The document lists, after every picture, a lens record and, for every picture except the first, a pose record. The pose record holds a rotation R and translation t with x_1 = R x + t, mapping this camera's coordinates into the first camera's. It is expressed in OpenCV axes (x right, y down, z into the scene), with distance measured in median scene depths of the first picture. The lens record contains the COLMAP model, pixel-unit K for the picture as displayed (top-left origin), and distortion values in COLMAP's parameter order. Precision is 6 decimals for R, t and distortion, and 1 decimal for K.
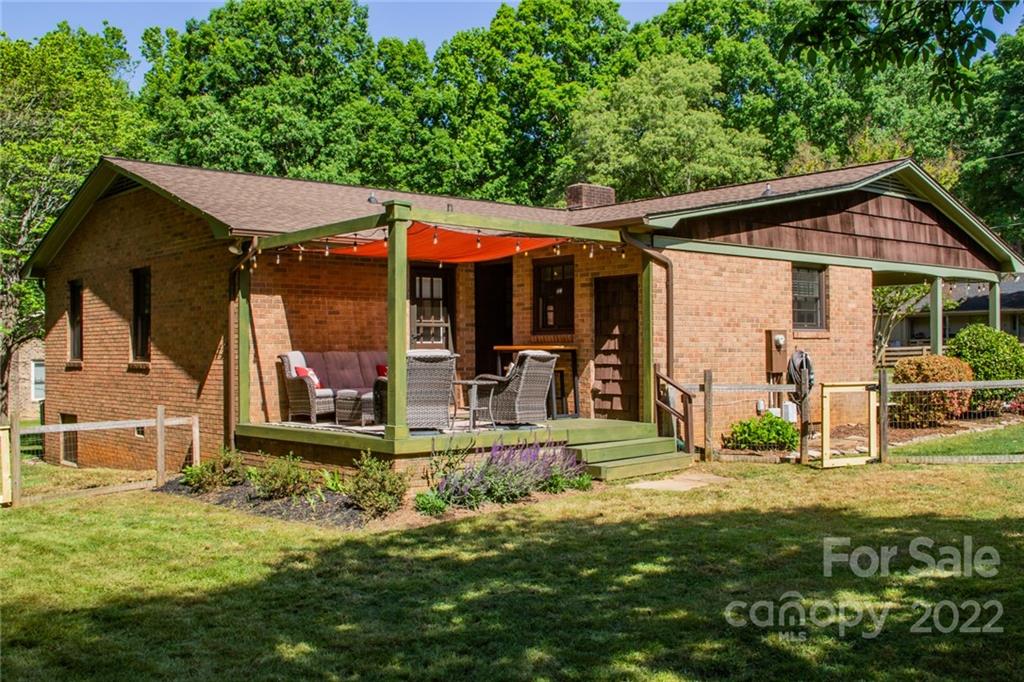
lens RADIAL K [[1026.3, 0, 515.5], [0, 1026.3, 341.0], [0, 0, 1]] dist [-0.051706, 0.000000]
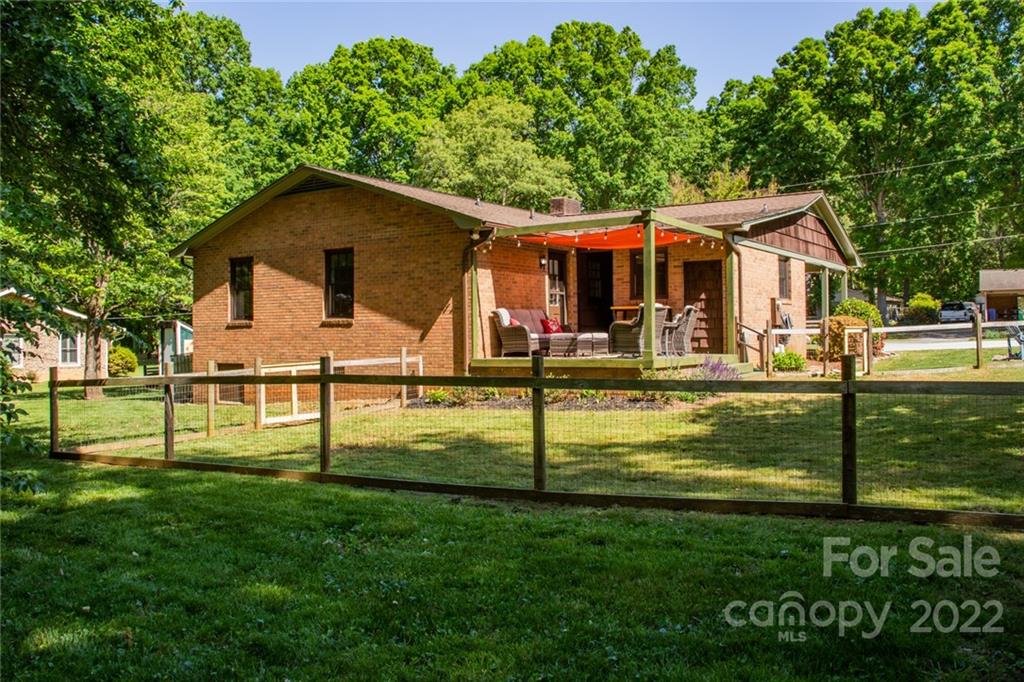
lens RADIAL K [[853.4, 0, 508.9], [0, 853.4, 333.4], [0, 0, 1]] dist [-0.102489, 0.006470]
pose [[0.965046, -0.003575, 0.262056, -0.154816], [0.001025, 0.999951, 0.009868, 0.009877], [-0.262079, -0.009255, 0.965002, -0.046811]]
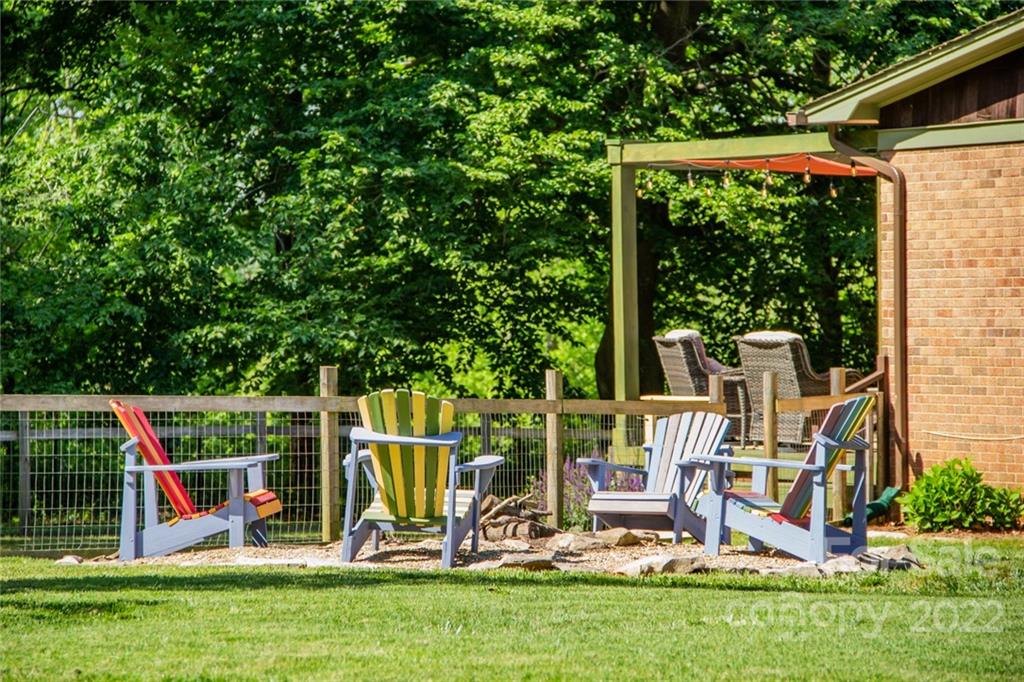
lens RADIAL K [[4988.2, 0, 512.0], [0, 4988.2, 340.9], [0, 0, 1]] dist [0.361934, 0.000000]
pose [[-0.184986, -0.000656, -0.982741, 0.824699], [0.011291, 0.999932, -0.002793, 0.005304], [0.982676, -0.011613, -0.184966, 0.375547]]
